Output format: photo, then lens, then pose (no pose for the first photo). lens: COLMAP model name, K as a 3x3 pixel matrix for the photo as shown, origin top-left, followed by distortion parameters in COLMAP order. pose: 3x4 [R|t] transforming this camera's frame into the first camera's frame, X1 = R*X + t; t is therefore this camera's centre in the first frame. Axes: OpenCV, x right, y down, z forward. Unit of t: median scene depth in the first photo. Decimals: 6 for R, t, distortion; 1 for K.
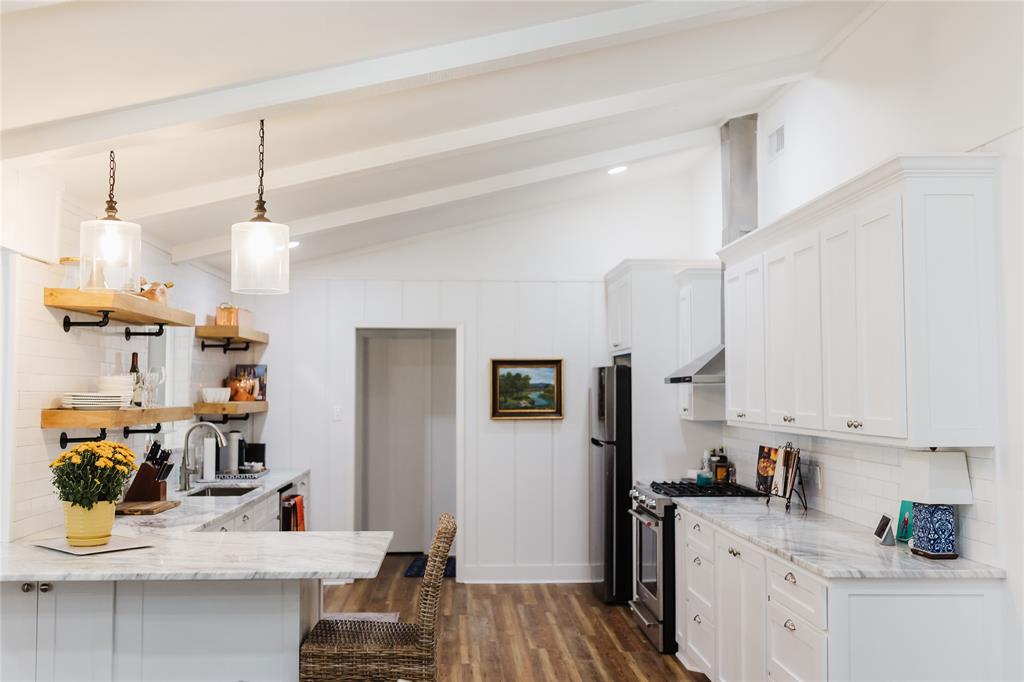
lens RADIAL K [[989.4, 0, 507.5], [0, 989.4, 348.3], [0, 0, 1]] dist [0.009134, 0.000000]
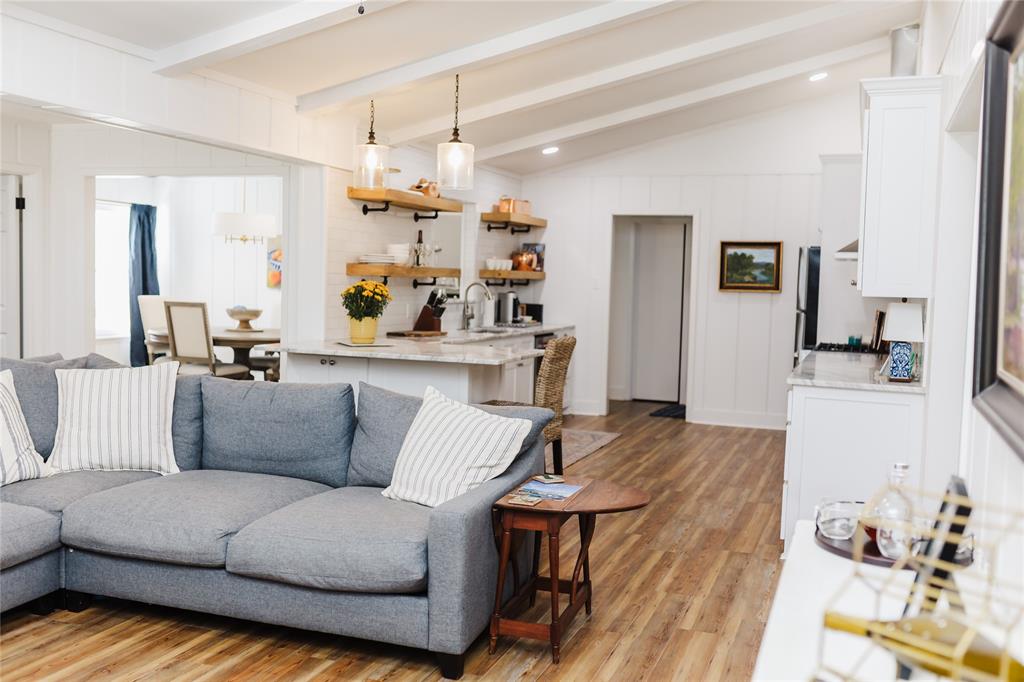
lens RADIAL K [[989.4, 0, 520.1], [0, 989.4, 340.5], [0, 0, 1]] dist [0.009134, 0.000000]
pose [[0.920770, 0.048372, -0.387095, 0.261441], [-0.009695, 0.994813, 0.101253, 0.013313], [0.389985, -0.089478, 0.916463, -0.234287]]
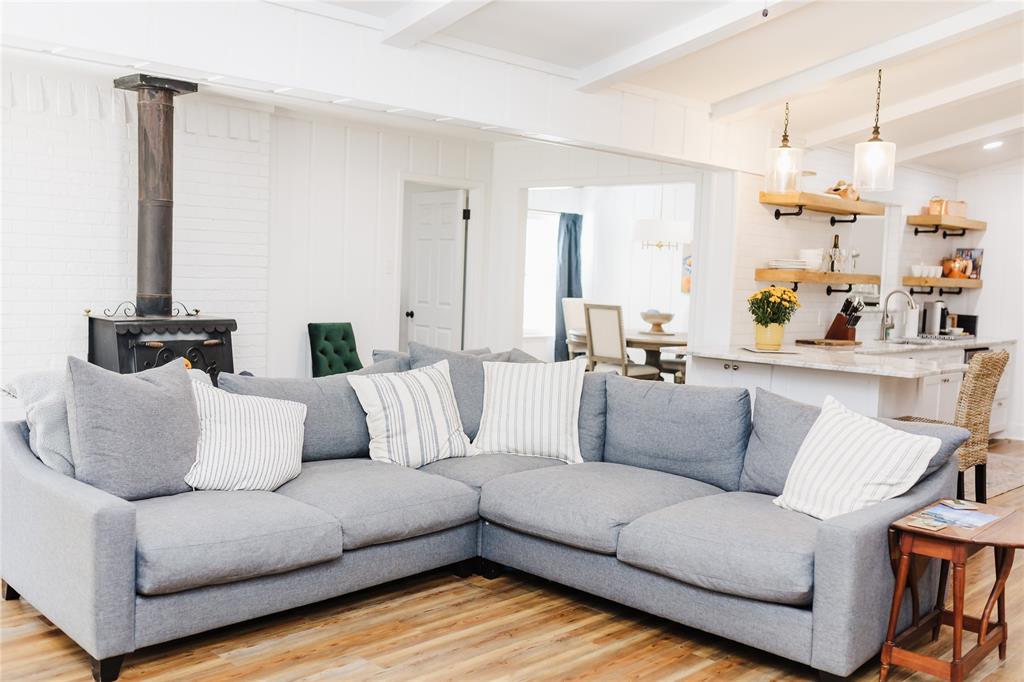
lens RADIAL K [[989.4, 0, 512.0], [0, 989.4, 345.6], [0, 0, 1]] dist [0.009134, 0.000000]
pose [[0.676645, 0.079551, -0.732000, 0.276544], [-0.005255, 0.994643, 0.103237, 0.014207], [0.736291, -0.066008, 0.673438, -0.232549]]
